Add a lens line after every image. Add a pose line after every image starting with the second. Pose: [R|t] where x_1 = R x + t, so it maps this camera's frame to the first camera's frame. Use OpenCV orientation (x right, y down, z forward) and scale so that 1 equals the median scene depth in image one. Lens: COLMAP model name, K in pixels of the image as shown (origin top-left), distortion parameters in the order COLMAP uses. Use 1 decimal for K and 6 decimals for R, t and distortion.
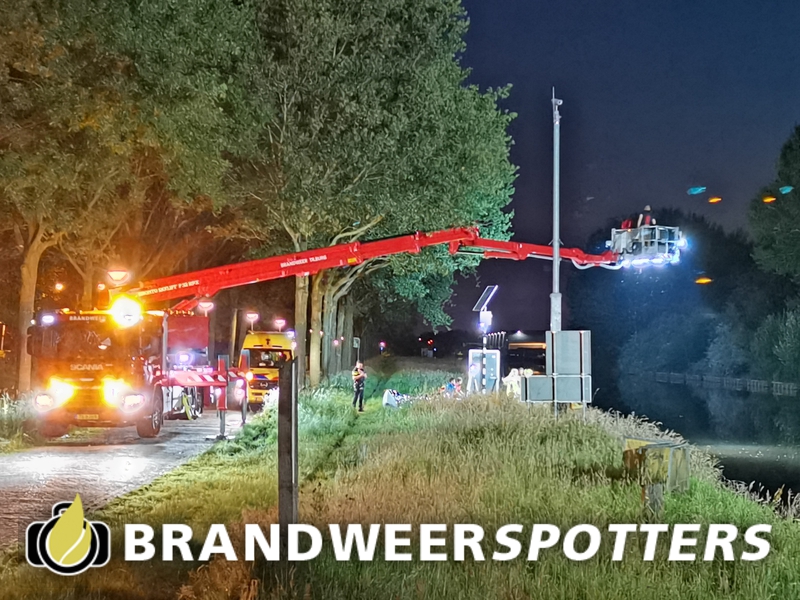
lens RADIAL K [[1515.7, 0, 400.0], [0, 1515.7, 300.0], [0, 0, 1]] dist [0.031180, 0.086477]
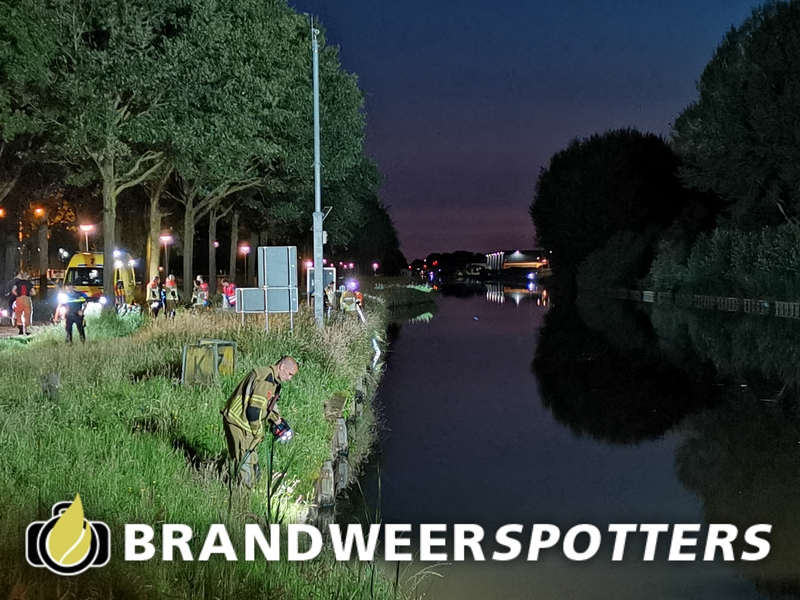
lens RADIAL K [[1465.0, 0, 400.0], [0, 1465.0, 300.0], [0, 0, 1]] dist [0.531489, -4.491906]
pose [[0.999925, -0.011530, -0.004104, 0.144836], [0.011730, 0.998540, 0.052721, 0.002815], [0.003490, -0.052765, 0.998601, -0.041662]]
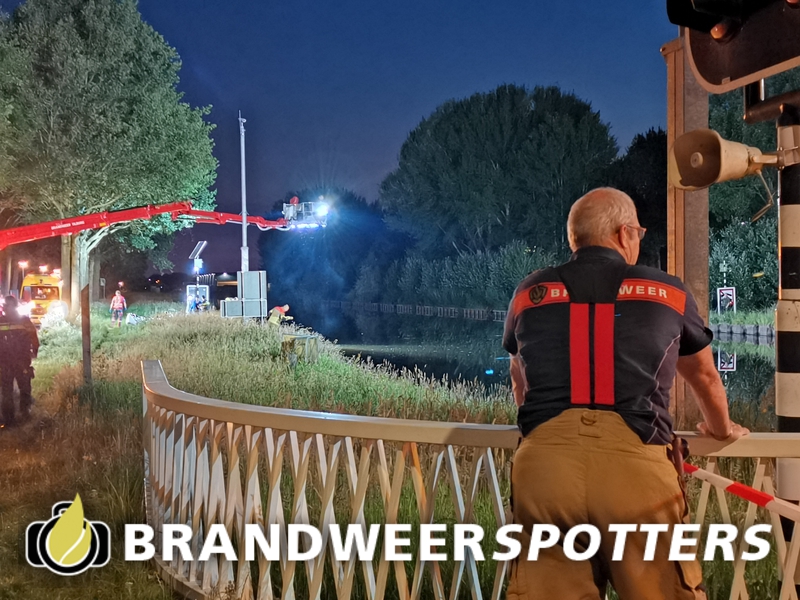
lens RADIAL K [[1085.3, 0, 400.0], [0, 1085.3, 300.0], [0, 0, 1]] dist [0.266531, -0.953262]
pose [[0.971868, -0.017895, 0.234846, -0.003542], [0.007137, 0.998889, 0.046577, -0.000954], [-0.235419, -0.043590, 0.970916, -0.093850]]
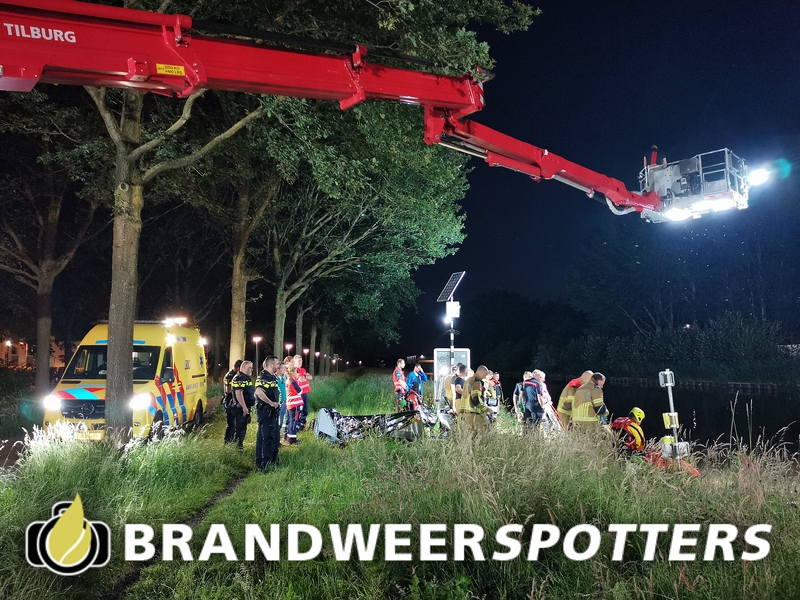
lens RADIAL K [[664.2, 0, 400.0], [0, 664.2, 300.0], [0, 0, 1]] dist [-0.000043, -0.000817]
pose [[0.998692, -0.018071, 0.047834, 0.013137], [0.021107, 0.997744, -0.063733, 0.036402], [-0.046575, 0.064659, 0.996820, 0.798503]]
